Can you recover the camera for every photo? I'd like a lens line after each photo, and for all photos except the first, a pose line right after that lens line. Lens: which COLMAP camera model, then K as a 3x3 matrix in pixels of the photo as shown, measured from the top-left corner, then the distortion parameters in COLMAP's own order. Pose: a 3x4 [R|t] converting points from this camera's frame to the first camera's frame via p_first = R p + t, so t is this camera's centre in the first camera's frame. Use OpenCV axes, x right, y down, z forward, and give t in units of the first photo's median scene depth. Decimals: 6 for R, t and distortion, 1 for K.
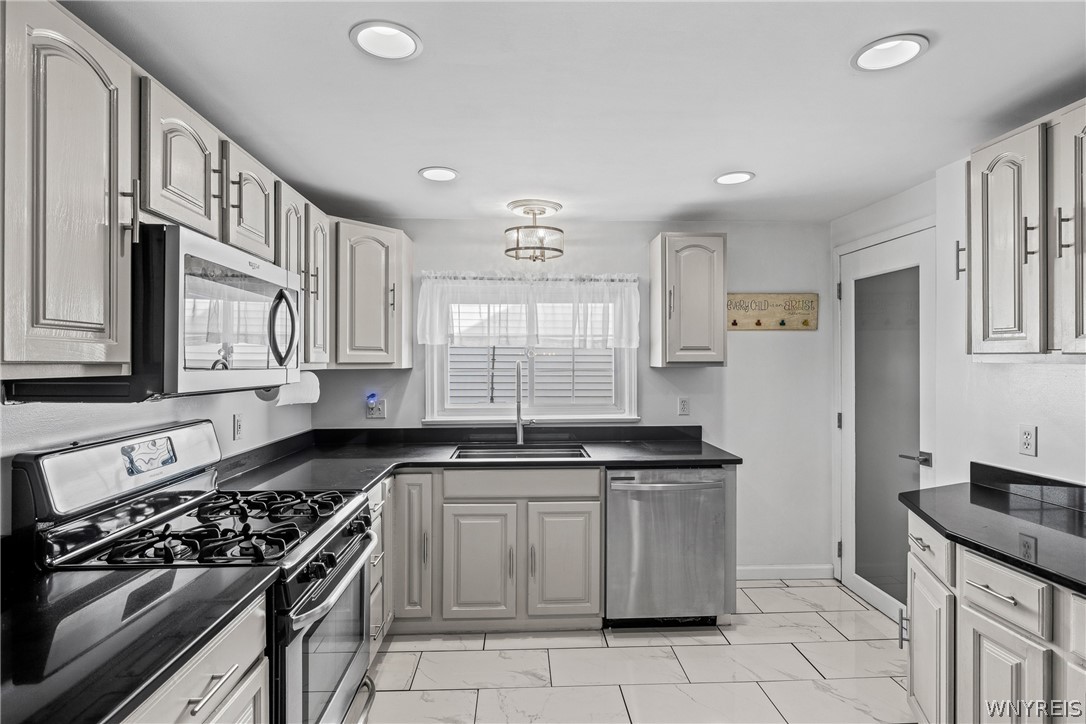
lens RADIAL K [[536.5, 0, 543.0], [0, 536.5, 362.0], [0, 0, 1]] dist [0.000482, -0.000171]
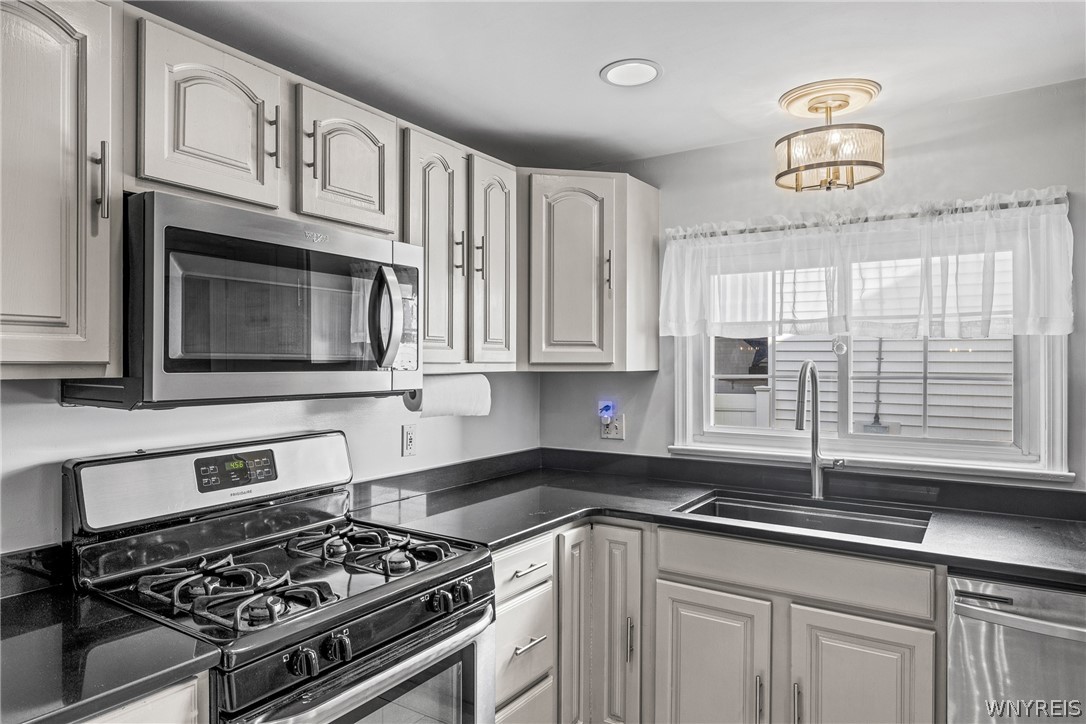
lens RADIAL K [[668.9, 0, 543.0], [0, 668.9, 362.0], [0, 0, 1]] dist [0.000590, 0.001255]
pose [[0.810297, 0.002288, -0.586015, 0.159602], [-0.001939, 0.999997, 0.001223, -0.000916], [0.586016, 0.000145, 0.810299, 0.228463]]
